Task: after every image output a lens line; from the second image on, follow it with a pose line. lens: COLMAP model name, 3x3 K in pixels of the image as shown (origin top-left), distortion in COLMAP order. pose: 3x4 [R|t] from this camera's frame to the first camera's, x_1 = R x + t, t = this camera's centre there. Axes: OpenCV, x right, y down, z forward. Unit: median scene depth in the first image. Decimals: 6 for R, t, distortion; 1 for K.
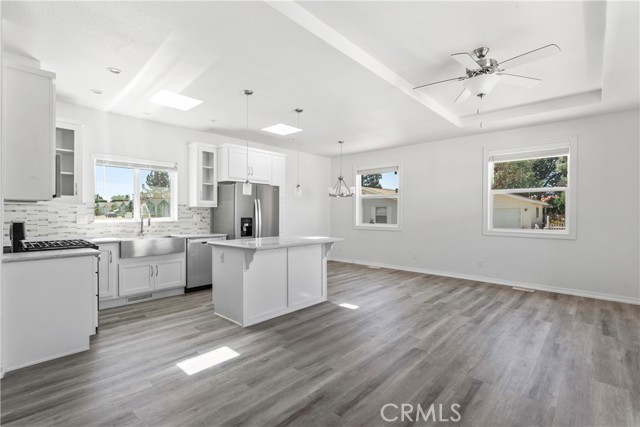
lens RADIAL K [[292.2, 0, 317.6], [0, 292.2, 214.2], [0, 0, 1]] dist [-0.002165, 0.001725]
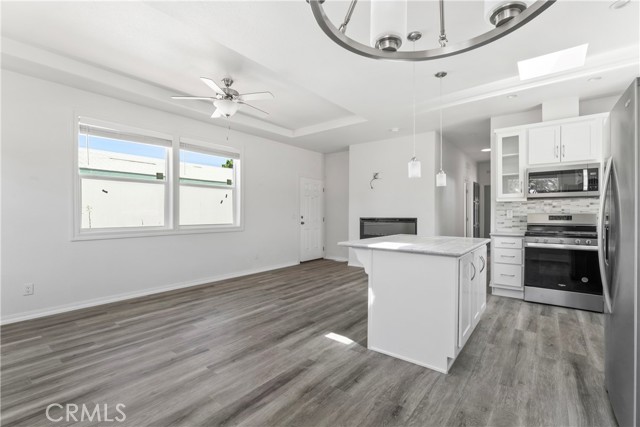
lens RADIAL K [[292.2, 0, 319.7], [0, 292.2, 215.5], [0, 0, 1]] dist [-0.002165, 0.001725]
pose [[-0.995849, -0.002118, -0.091001, 0.203841], [-0.002916, 0.999958, 0.008642, 0.016454], [0.090979, 0.008872, -0.995813, 1.733785]]
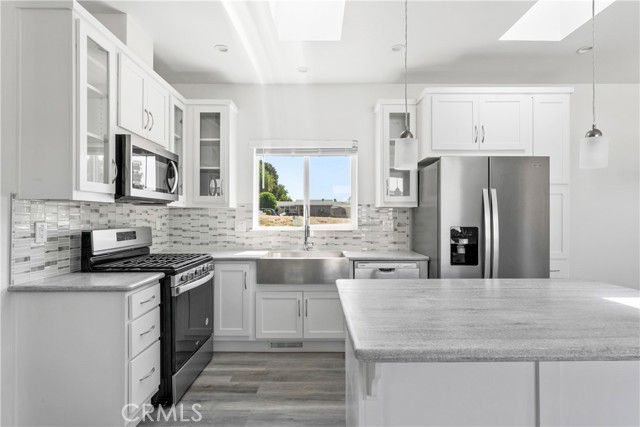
lens RADIAL K [[324.4, 0, 322.8], [0, 324.4, 213.8], [0, 0, 1]] dist [0.001090, 0.000224]
pose [[0.685381, -0.008571, -0.728134, -0.011256], [0.000577, 0.999937, -0.011227, -0.005172], [0.728184, 0.007275, 0.685343, 0.594303]]
